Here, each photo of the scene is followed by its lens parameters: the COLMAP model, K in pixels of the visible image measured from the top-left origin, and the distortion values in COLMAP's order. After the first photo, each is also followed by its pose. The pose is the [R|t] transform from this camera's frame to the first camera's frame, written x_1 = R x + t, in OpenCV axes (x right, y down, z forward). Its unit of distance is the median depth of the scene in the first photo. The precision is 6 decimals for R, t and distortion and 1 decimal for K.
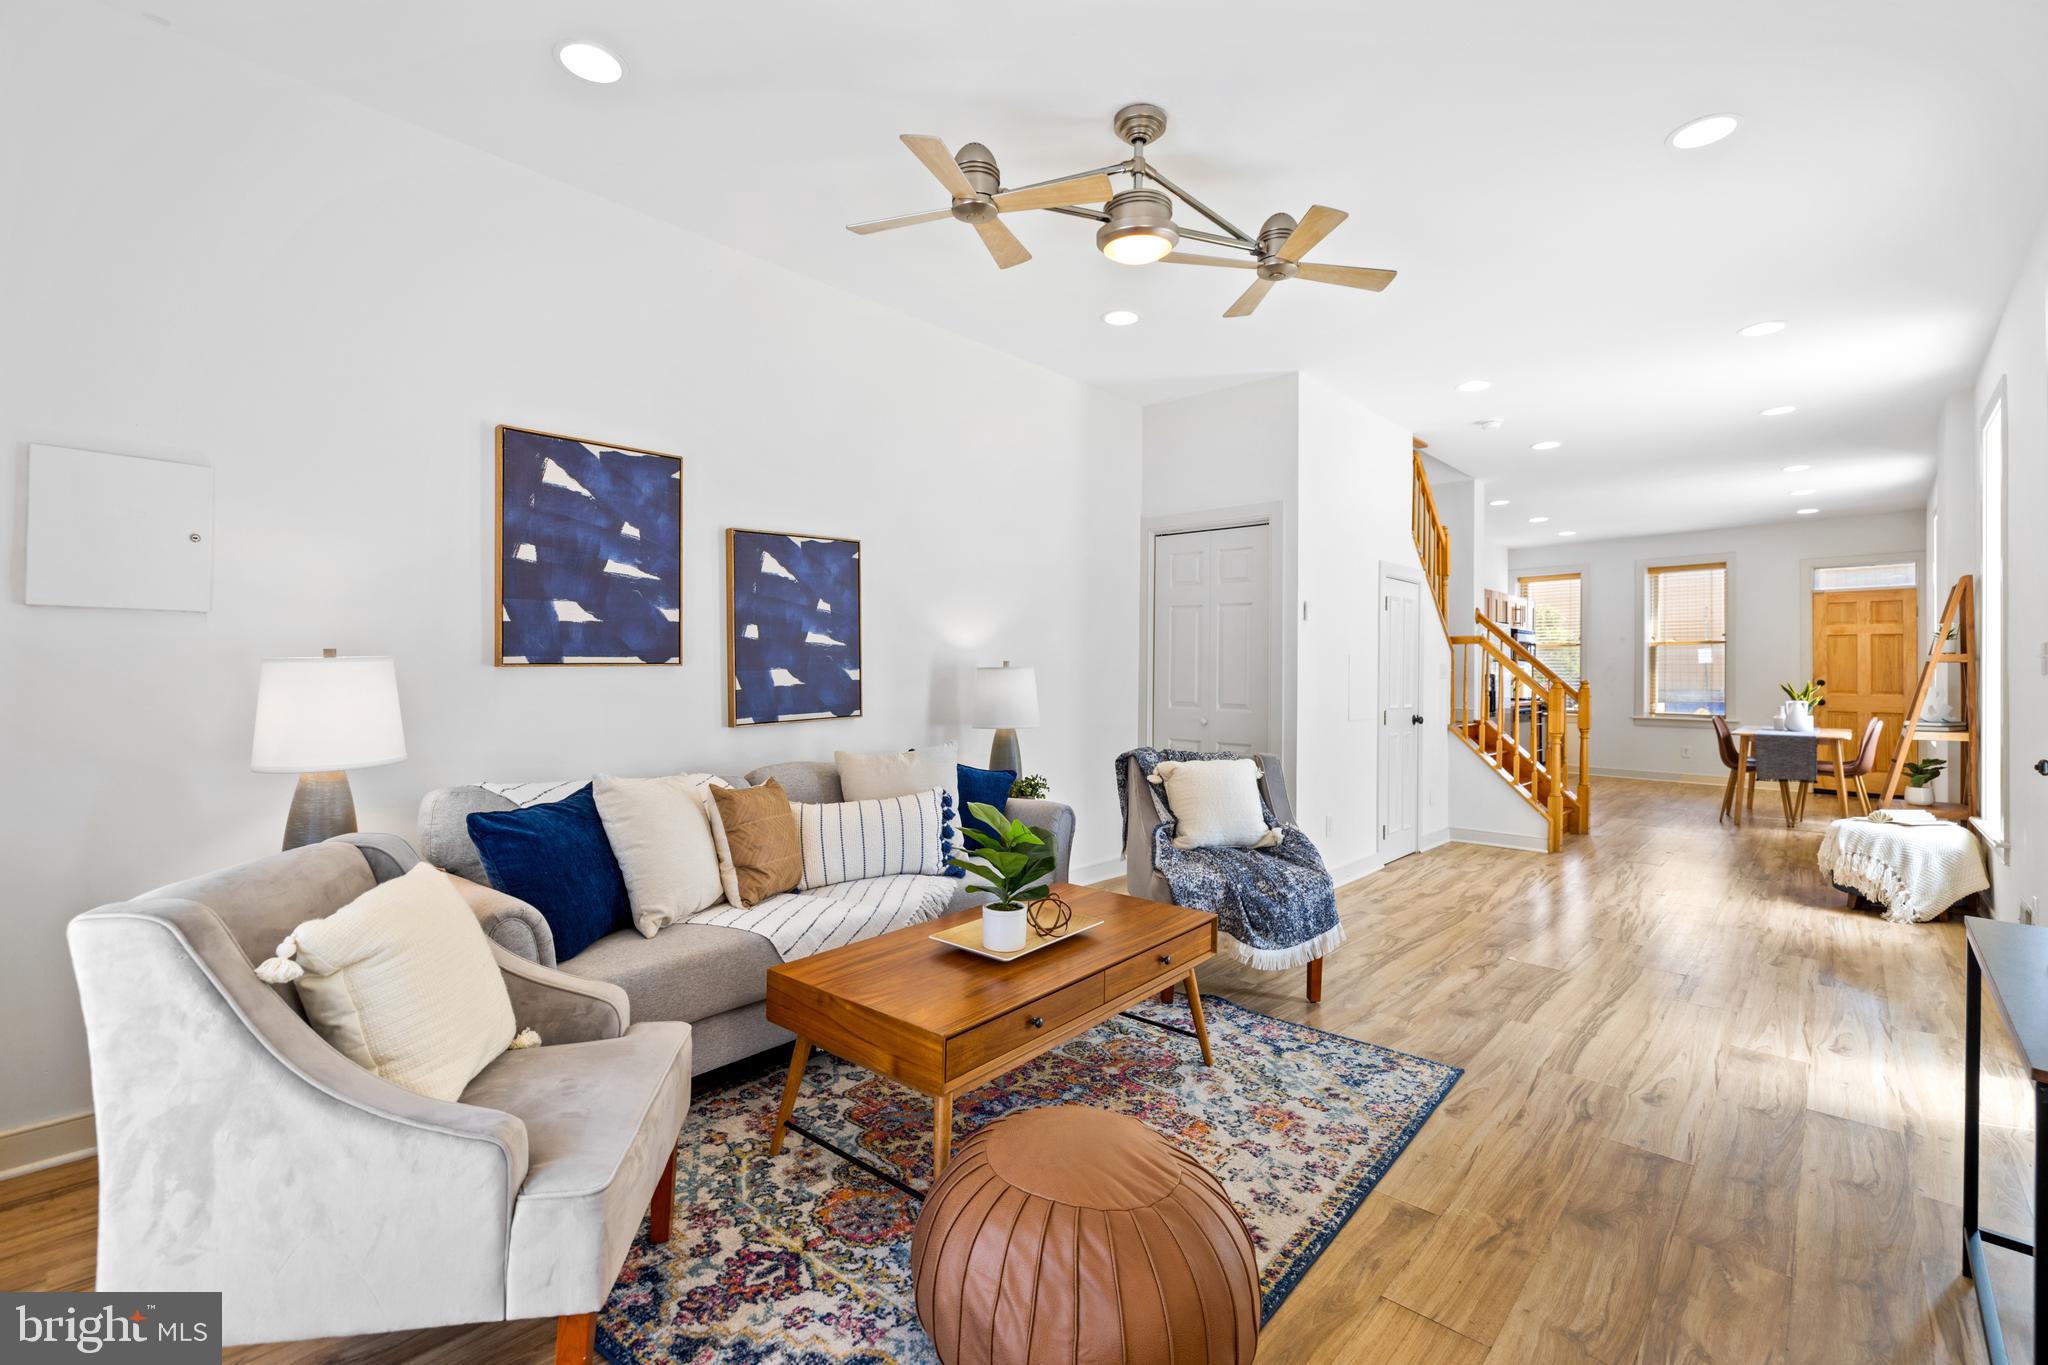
lens RADIAL K [[934.0, 0, 1030.4], [0, 934.0, 666.2], [0, 0, 1]] dist [-0.000061, -0.000544]
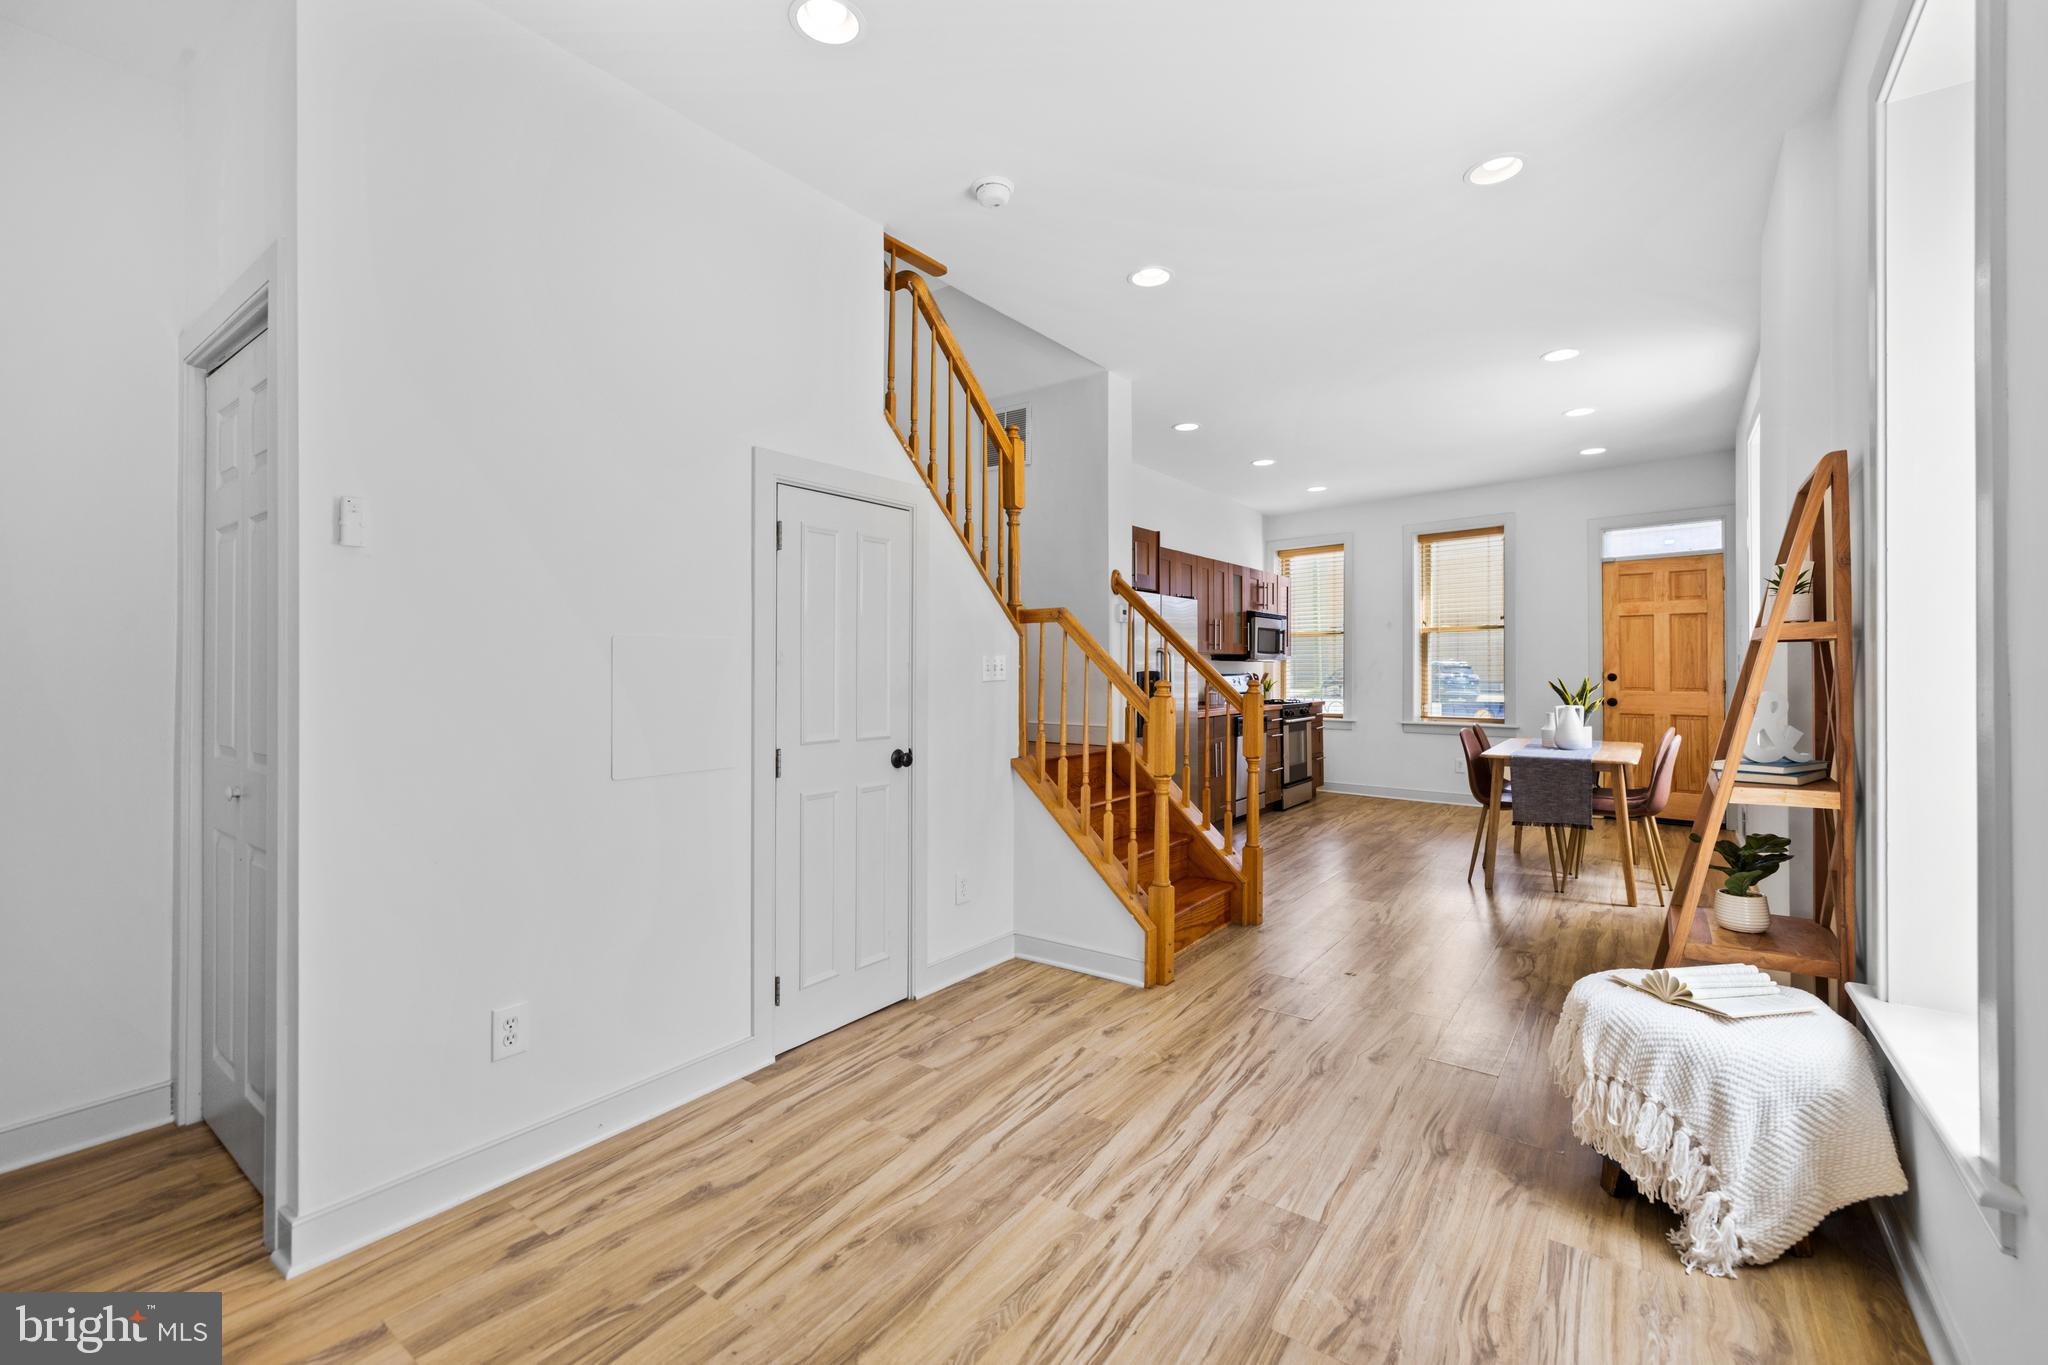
lens RADIAL K [[934.0, 0, 1028.2], [0, 934.0, 669.2], [0, 0, 1]] dist [-0.000061, -0.000544]
pose [[0.992340, -0.011603, 0.122989, 0.347316], [0.011114, 0.999927, 0.004655, 0.002411], [-0.123034, -0.003252, 0.992397, 0.372793]]
